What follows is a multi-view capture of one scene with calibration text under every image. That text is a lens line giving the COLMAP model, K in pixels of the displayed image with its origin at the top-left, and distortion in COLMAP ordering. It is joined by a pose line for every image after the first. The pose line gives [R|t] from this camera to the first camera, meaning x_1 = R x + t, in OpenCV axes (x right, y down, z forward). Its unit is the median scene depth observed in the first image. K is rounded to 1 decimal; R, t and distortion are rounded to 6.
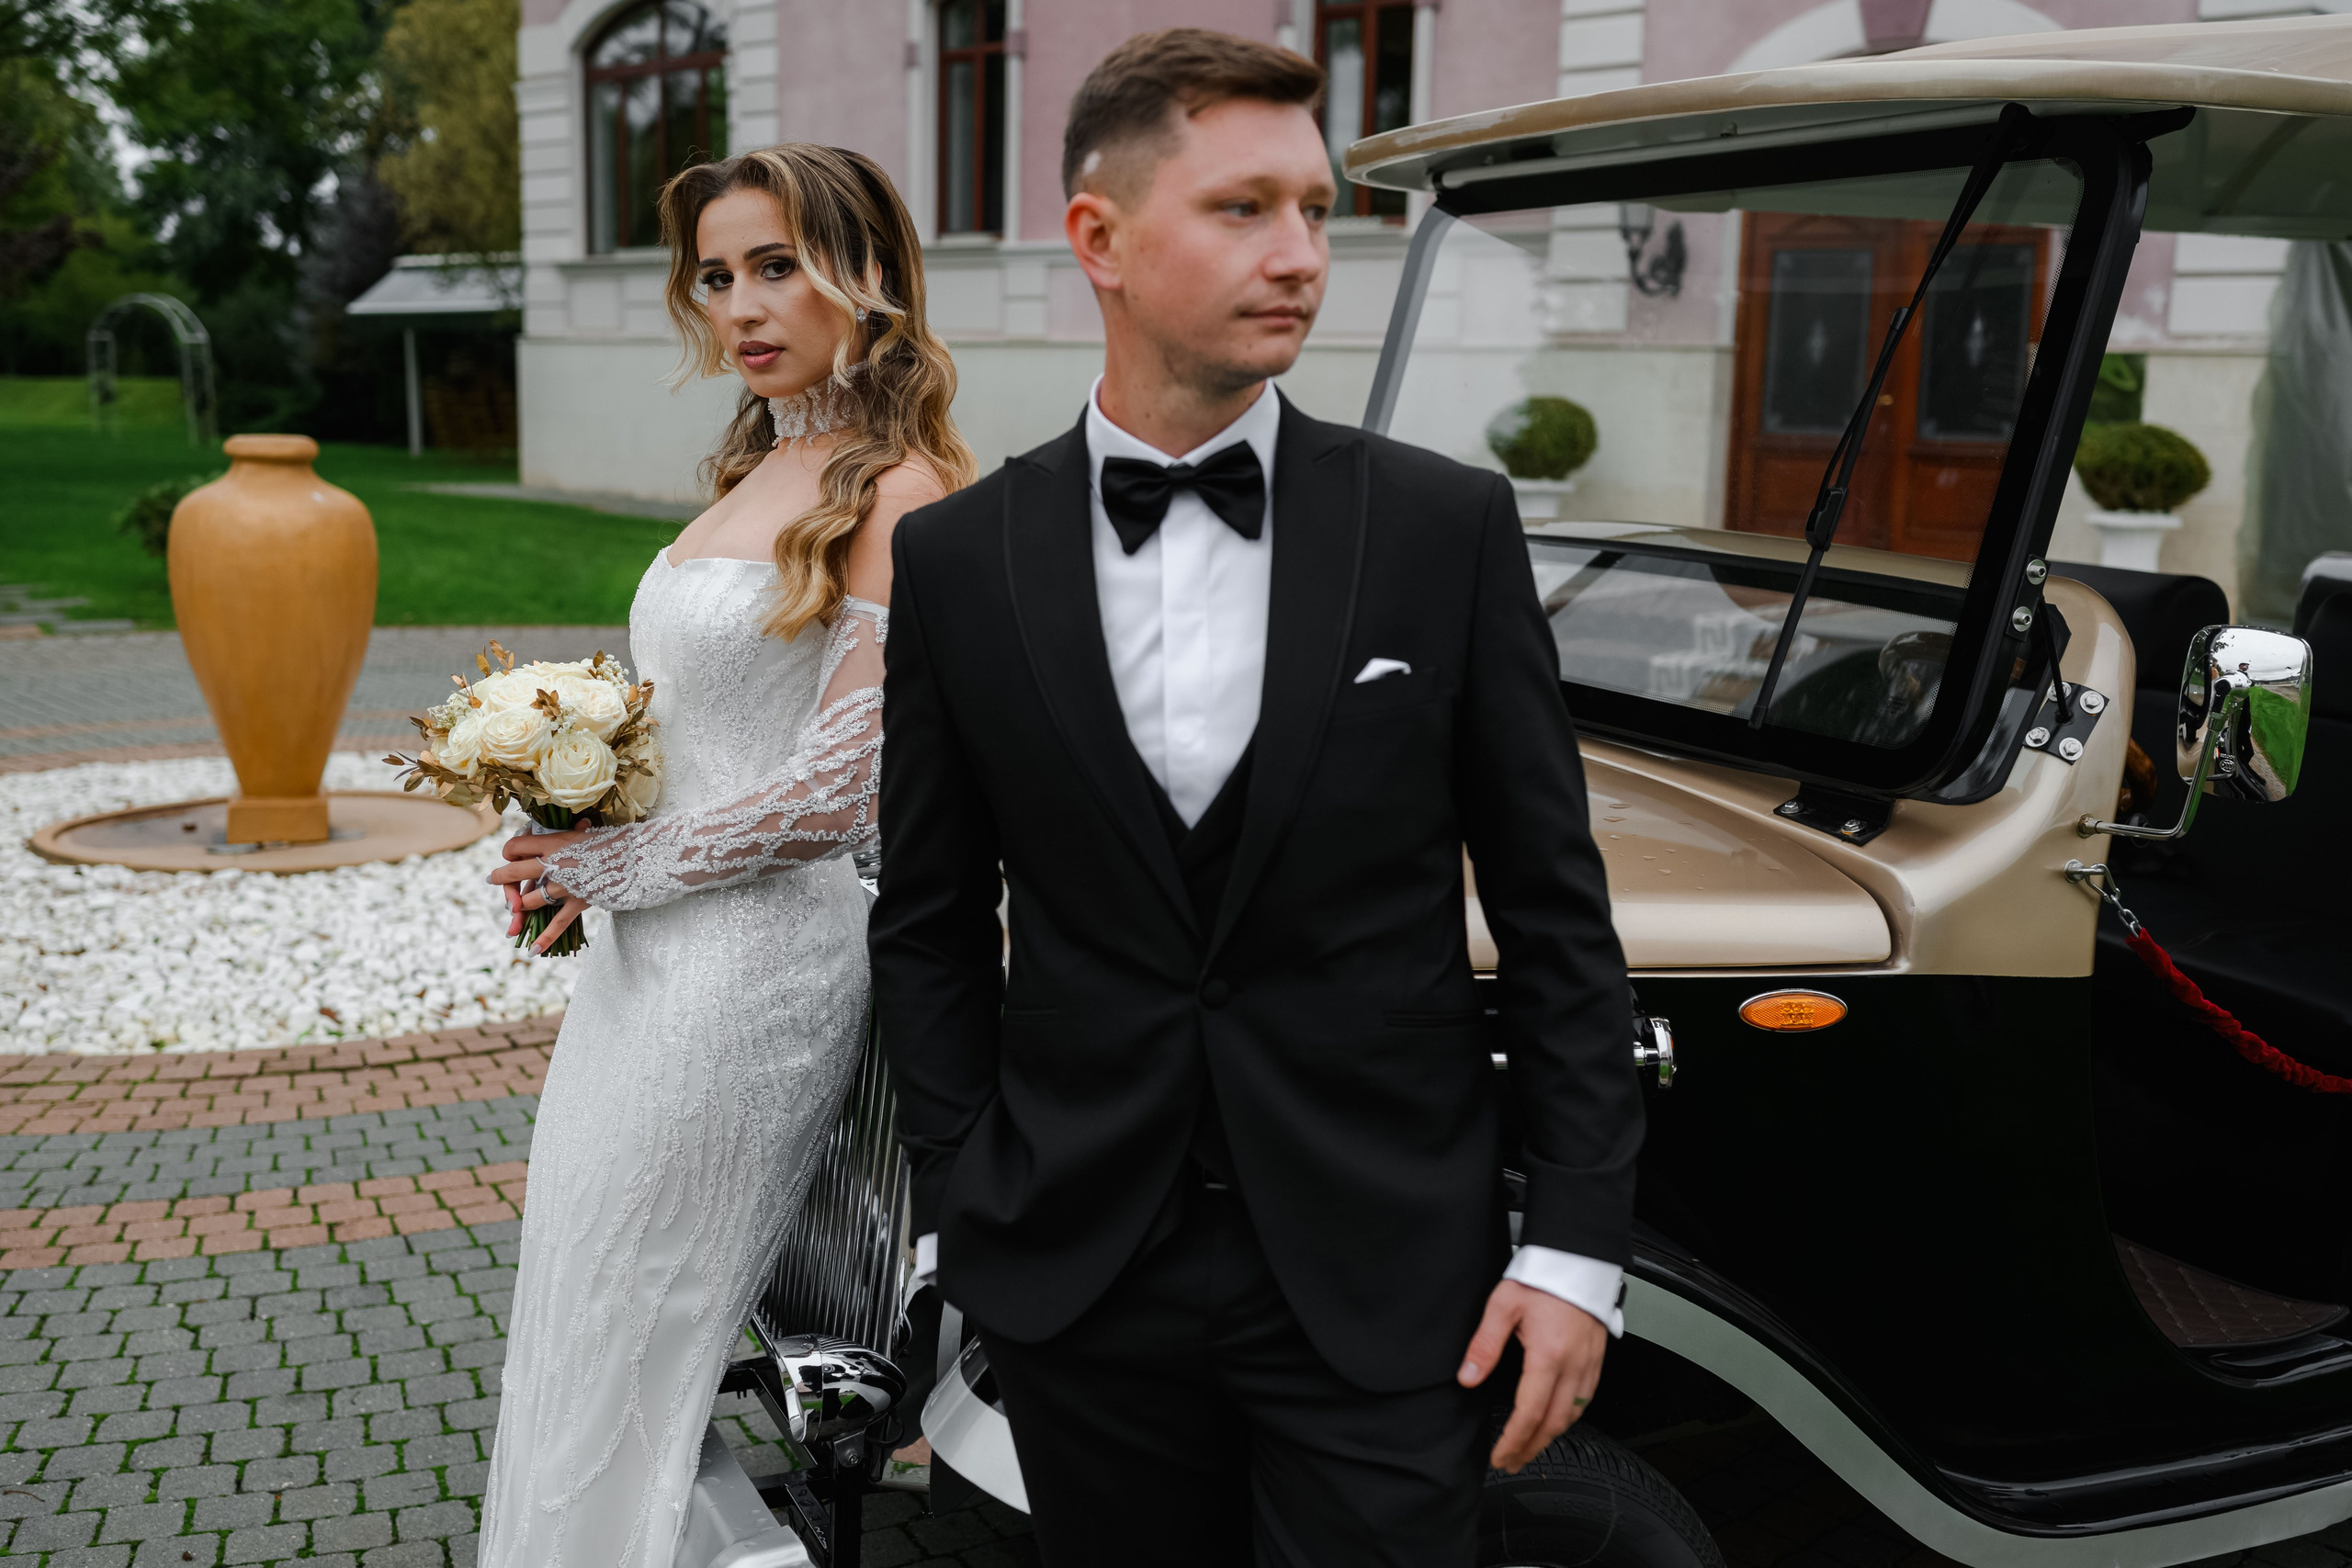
lens RADIAL K [[2470.0, 0, 984.9], [0, 2470.0, 776.4], [0, 0, 1]] dist [0.005321, 0.018481]
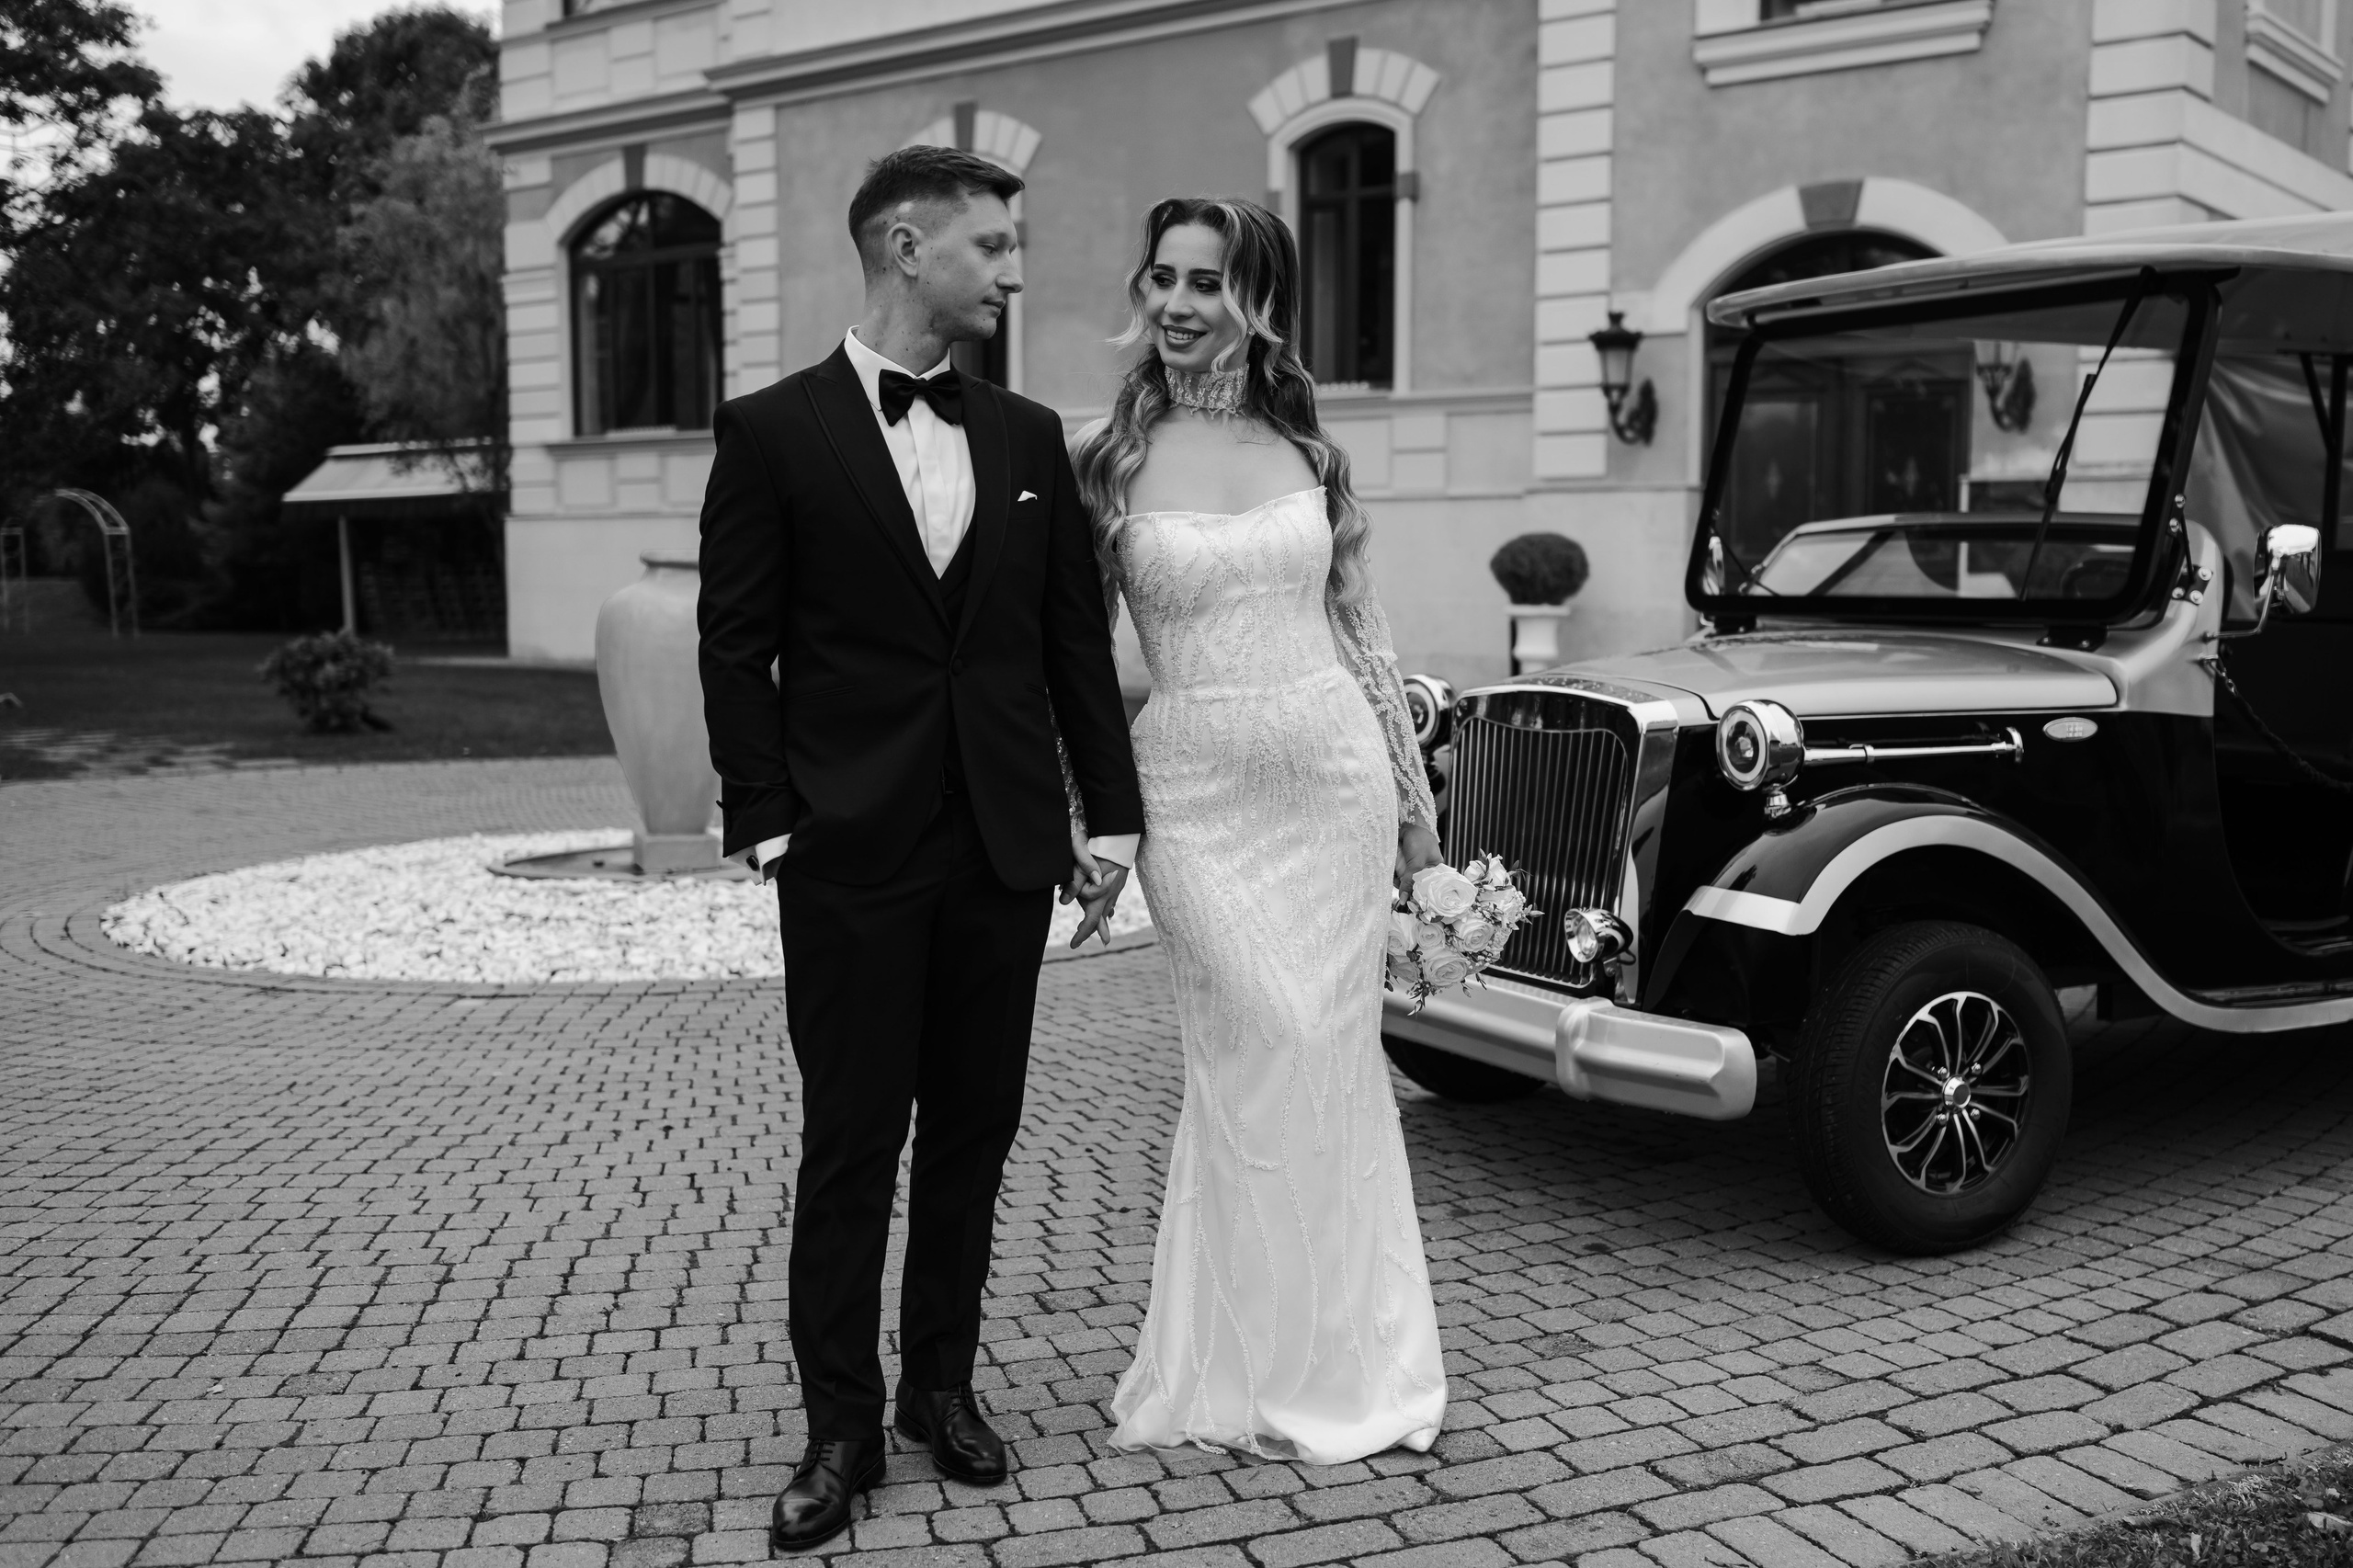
lens RADIAL K [[2440.5, 0, 1072.2], [0, 2440.5, 793.1], [0, 0, 1]] dist [-0.003688, -0.016564]
pose [[0.997302, -0.027307, 0.068142, -0.068821], [0.031484, 0.997641, -0.060994, 0.027931], [-0.066316, 0.062975, 0.995809, -0.099329]]
